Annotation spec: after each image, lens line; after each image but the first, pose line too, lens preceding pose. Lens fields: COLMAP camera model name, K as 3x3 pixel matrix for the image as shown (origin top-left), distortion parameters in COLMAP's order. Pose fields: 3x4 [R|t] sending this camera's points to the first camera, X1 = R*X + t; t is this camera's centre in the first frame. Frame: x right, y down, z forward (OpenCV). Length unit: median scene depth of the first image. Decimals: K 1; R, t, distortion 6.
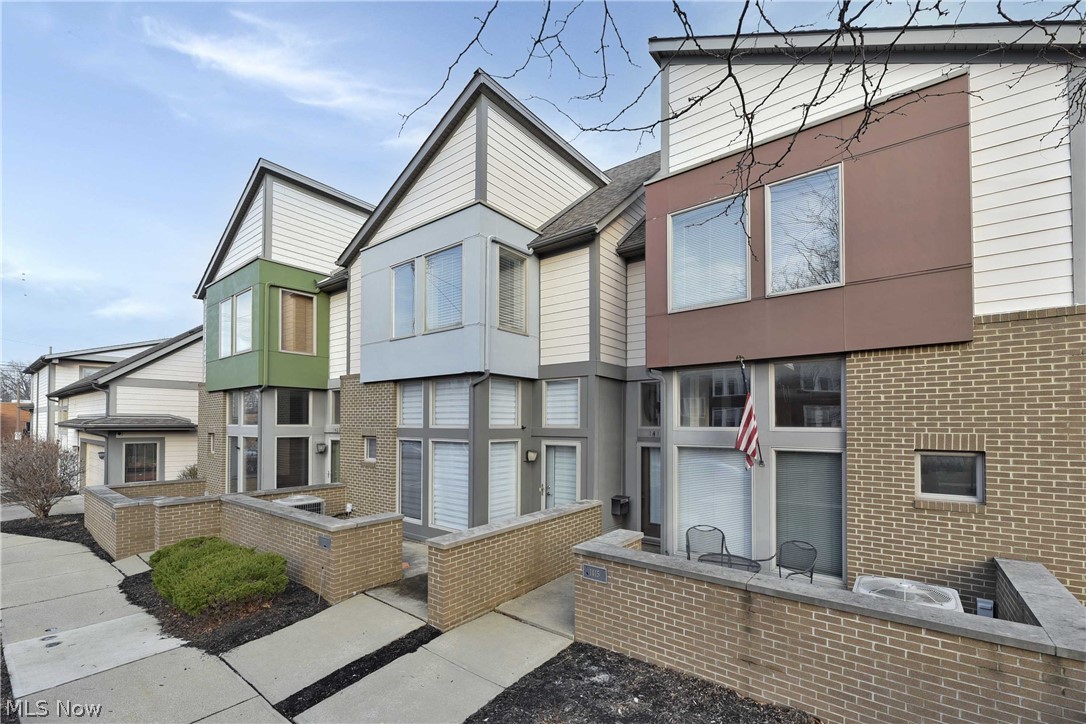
lens RADIAL K [[446.0, 0, 540.5], [0, 446.0, 425.1], [0, 0, 1]] dist [-0.002555, -0.000919]
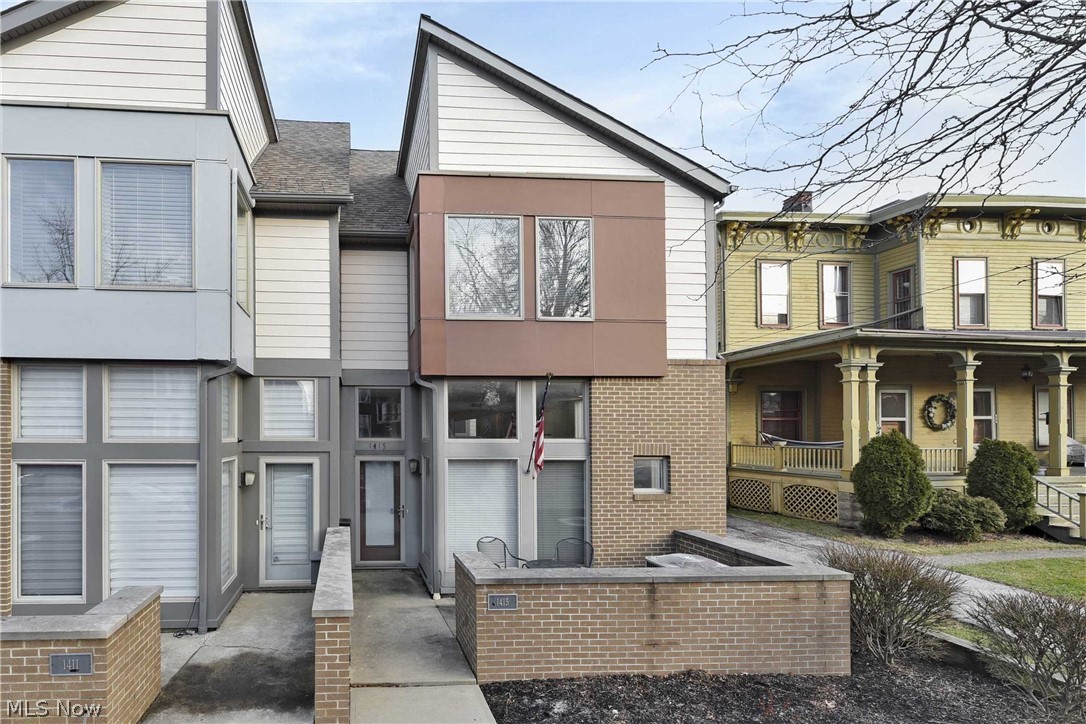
lens RADIAL K [[472.0, 0, 541.9], [0, 472.0, 437.9], [0, 0, 1]] dist [0.001190, -0.000393]
pose [[0.751706, -0.003252, 0.659490, -0.236141], [-0.000066, 0.999987, 0.005007, -0.003692], [-0.659498, -0.003807, 0.751696, 0.117330]]
